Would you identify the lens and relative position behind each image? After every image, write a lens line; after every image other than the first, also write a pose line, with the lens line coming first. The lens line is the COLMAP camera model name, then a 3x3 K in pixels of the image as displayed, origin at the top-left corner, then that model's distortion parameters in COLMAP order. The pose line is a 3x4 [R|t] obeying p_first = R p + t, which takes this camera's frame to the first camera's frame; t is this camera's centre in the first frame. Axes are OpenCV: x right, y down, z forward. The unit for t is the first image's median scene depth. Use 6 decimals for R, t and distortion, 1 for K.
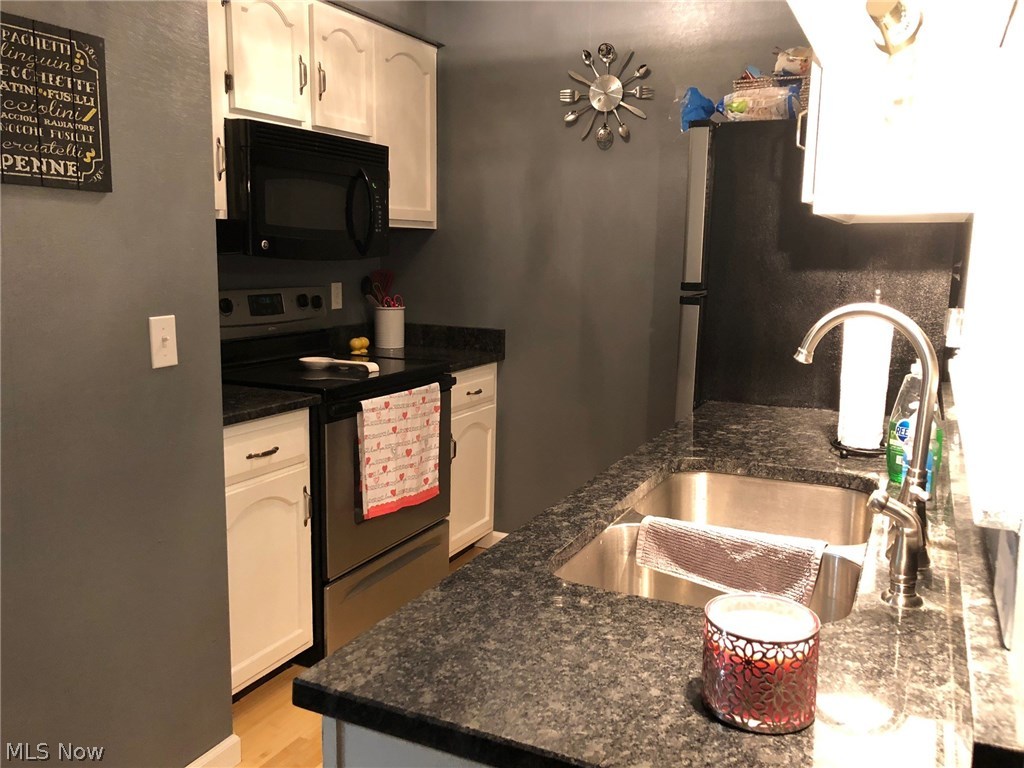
lens RADIAL K [[830.0, 0, 519.9], [0, 830.0, 378.0], [0, 0, 1]] dist [0.047539, -0.051968]
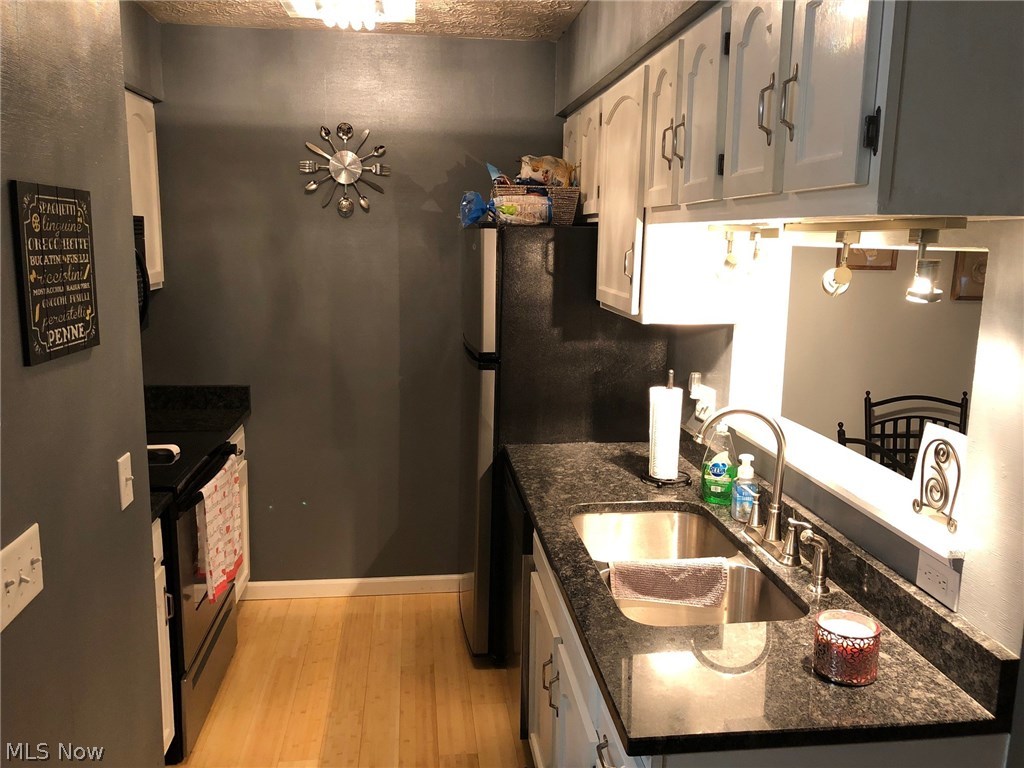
lens RADIAL K [[830.0, 0, 514.5], [0, 830.0, 378.6], [0, 0, 1]] dist [0.047539, -0.051968]
pose [[0.844202, -0.091657, 0.528130, -0.402496], [0.078383, 0.995790, 0.047526, -0.128096], [-0.530262, 0.001275, 0.847833, -0.058611]]
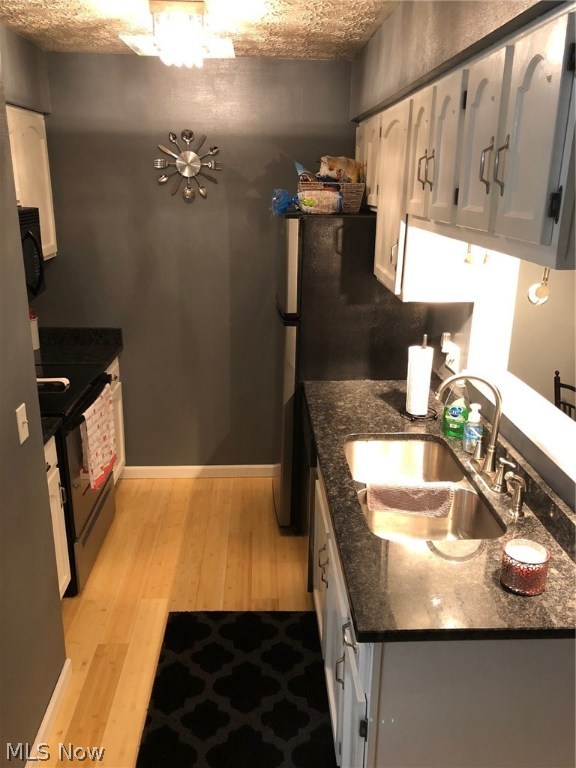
lens RADIAL K [[622.5, 0, 290.4], [0, 622.5, 374.6], [0, 0, 1]] dist [0.047539, -0.051968]
pose [[0.879764, -0.140575, 0.454152, -0.364265], [0.069675, 0.983094, 0.169328, -0.198506], [-0.470277, -0.117325, 0.874685, -0.089479]]
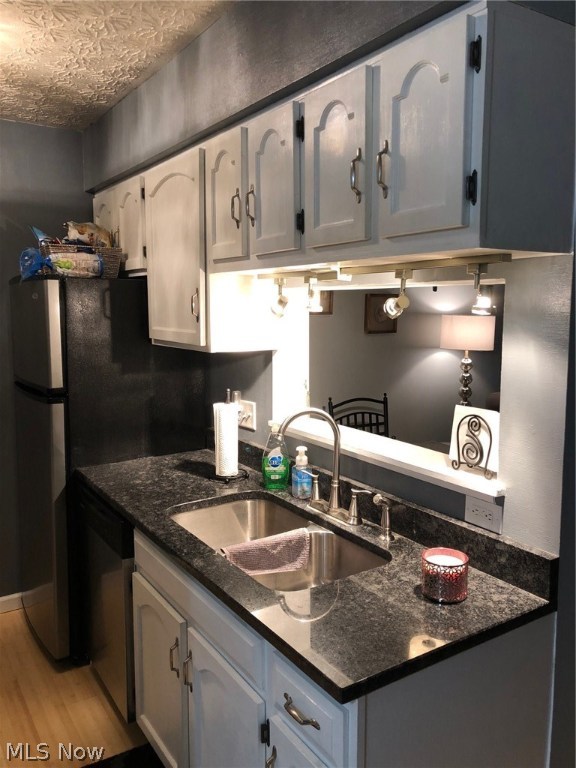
lens RADIAL K [[622.5, 0, 285.8], [0, 622.5, 374.3], [0, 0, 1]] dist [0.047539, -0.051968]
pose [[0.521473, -0.107725, 0.846440, -0.470108], [0.137006, 0.989698, 0.041551, -0.125651], [-0.842197, 0.094299, 0.530860, 0.113205]]
